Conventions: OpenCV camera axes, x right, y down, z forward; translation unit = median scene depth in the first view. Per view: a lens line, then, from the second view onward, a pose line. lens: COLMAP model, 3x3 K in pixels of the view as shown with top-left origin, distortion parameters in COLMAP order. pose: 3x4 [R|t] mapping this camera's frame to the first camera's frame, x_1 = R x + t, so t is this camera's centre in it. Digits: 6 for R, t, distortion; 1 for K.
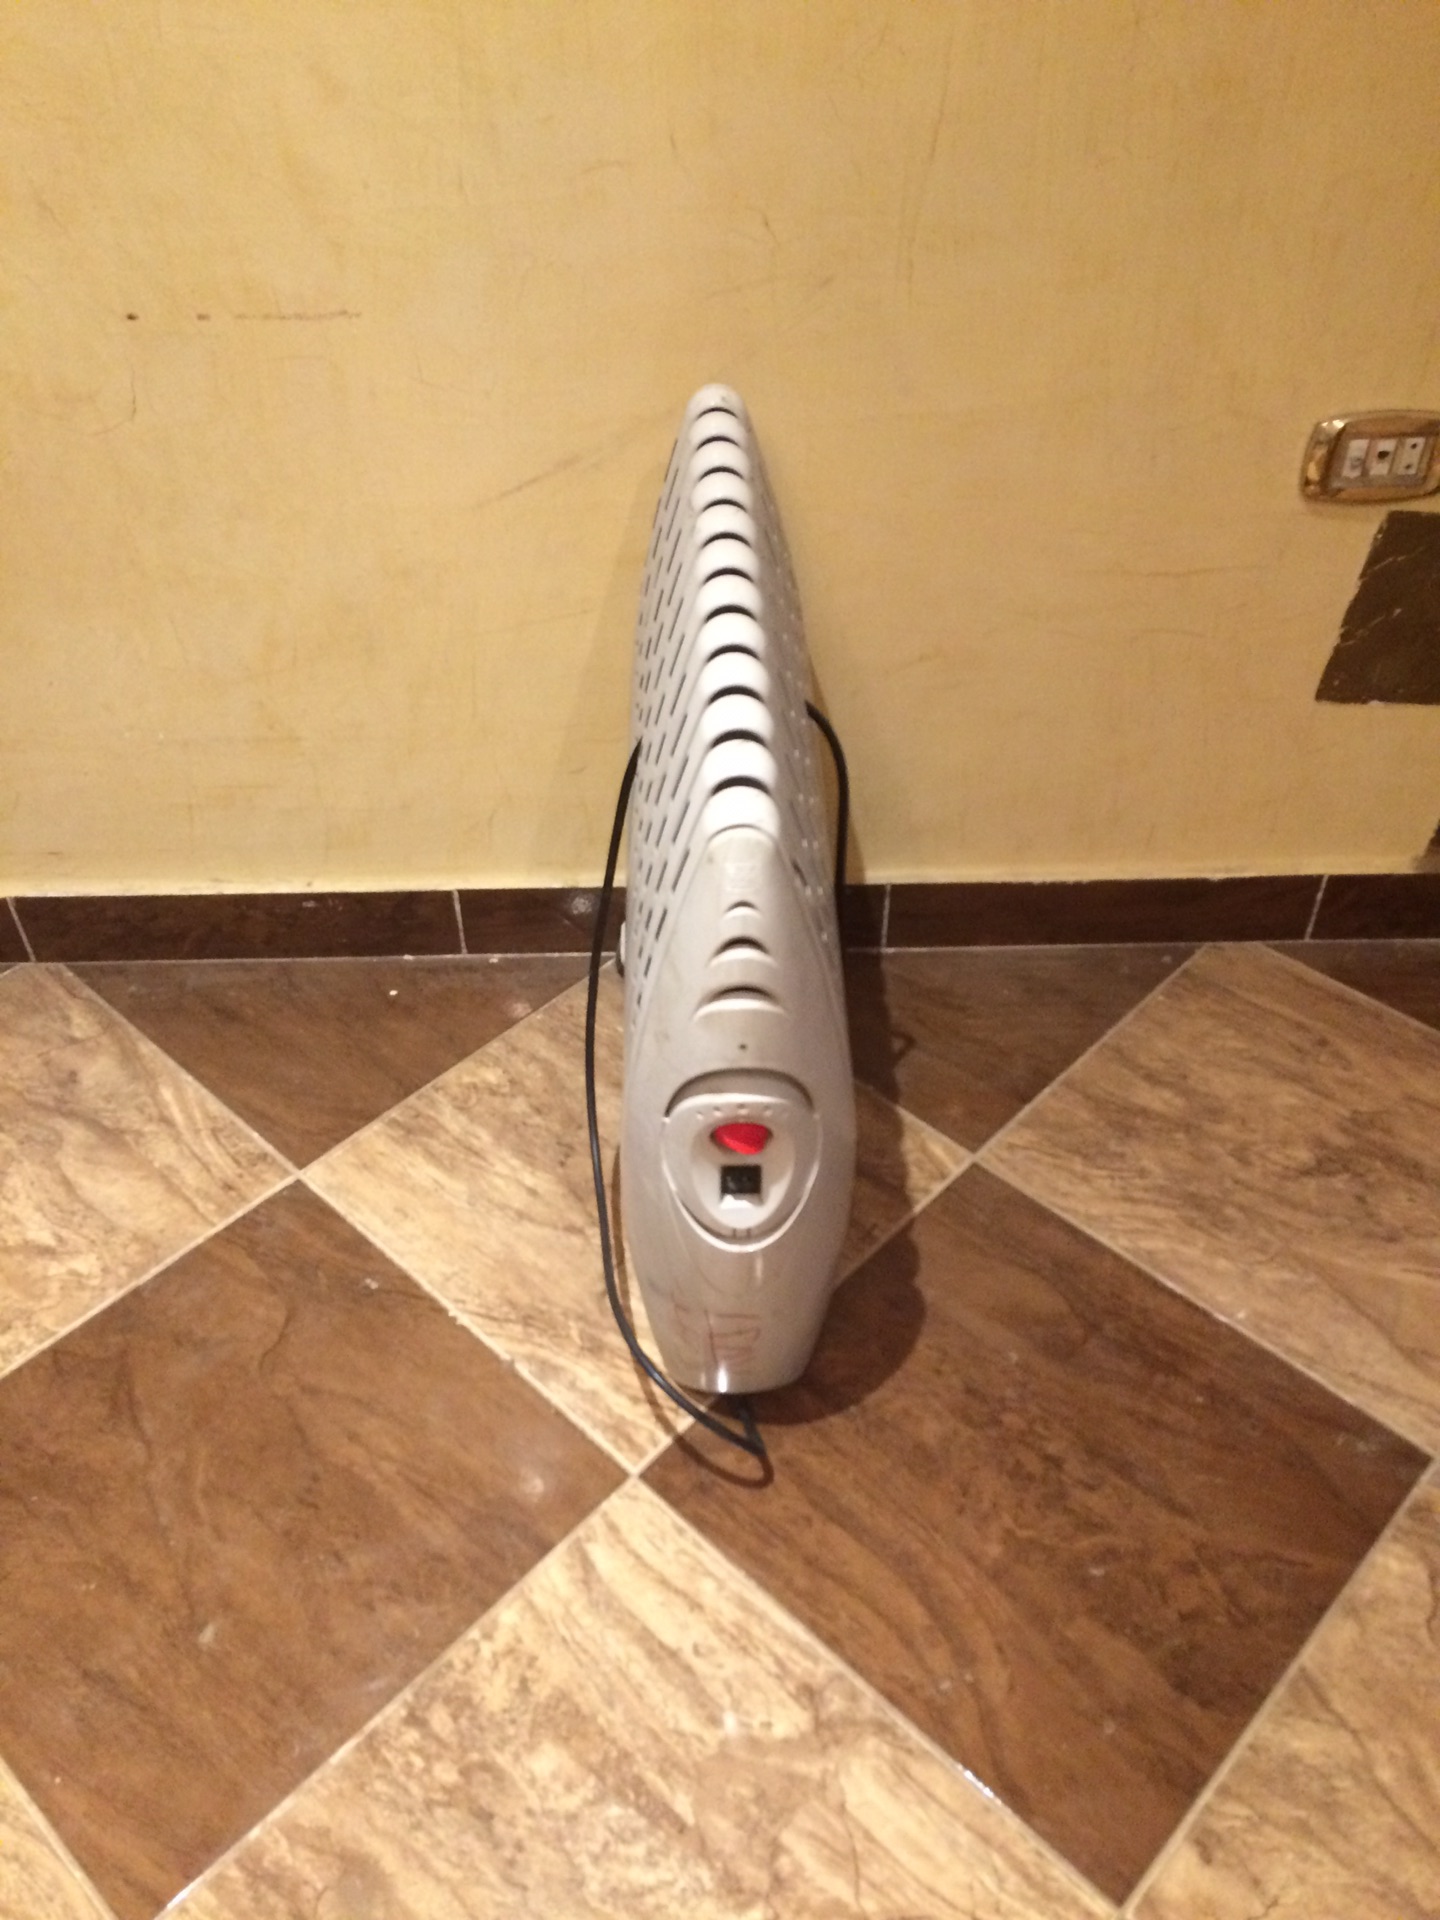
lens RADIAL K [[1667.4, 0, 711.7], [0, 1667.4, 951.3], [0, 0, 1]] dist [0.113465, -0.186718]
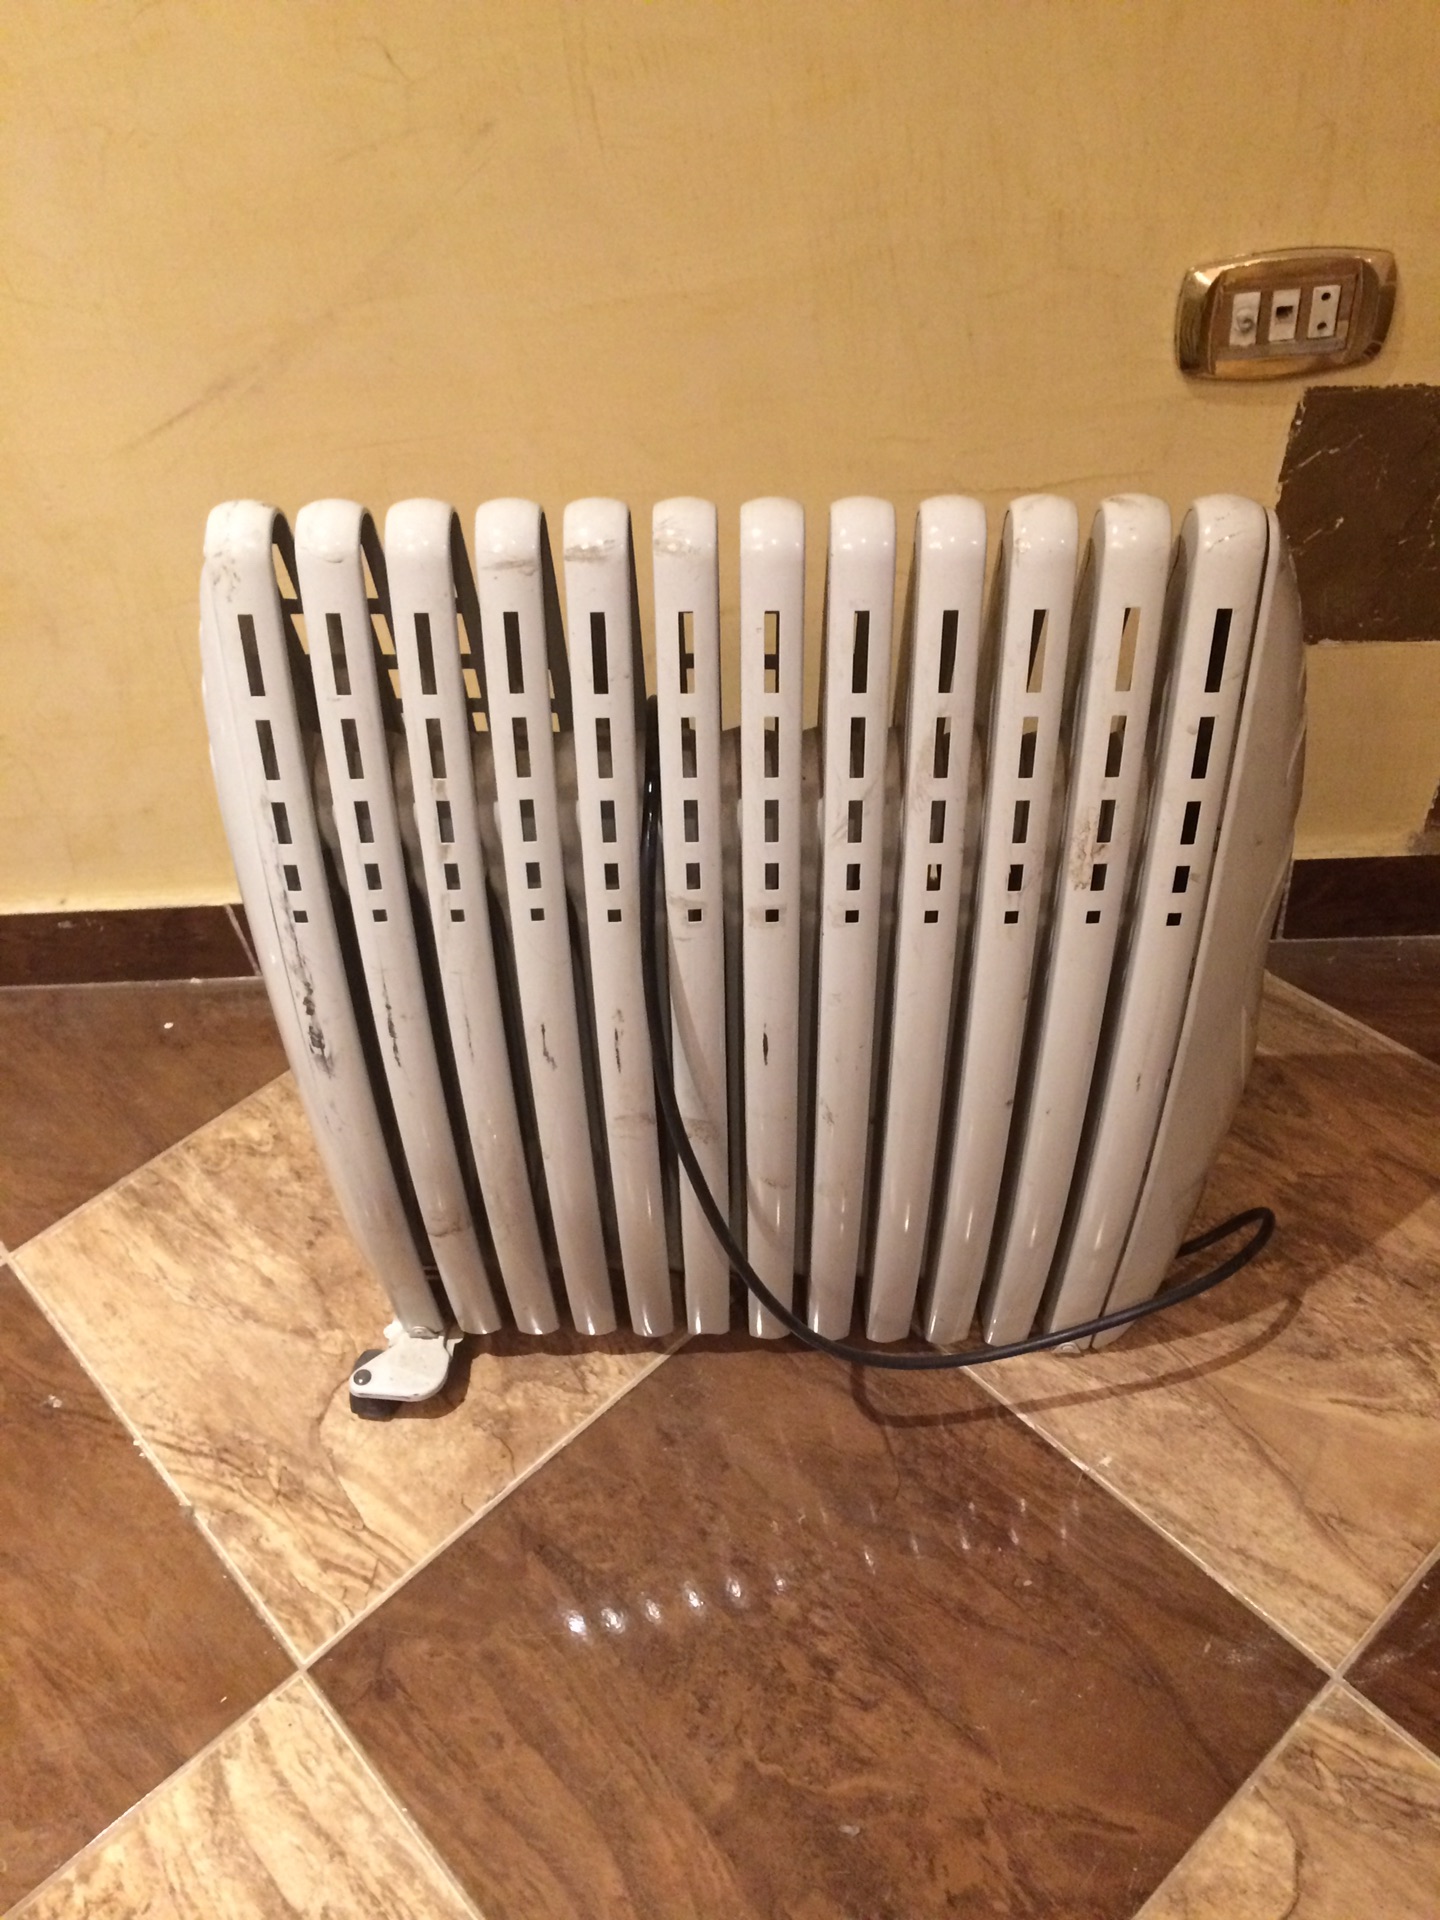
lens RADIAL K [[1667.4, 0, 721.8], [0, 1667.4, 960.7], [0, 0, 1]] dist [0.113465, -0.186718]
pose [[0.991354, -0.017854, -0.129996, 0.253535], [0.026175, 0.997697, 0.062581, -0.068557], [0.128579, -0.065443, 0.989538, 0.236811]]
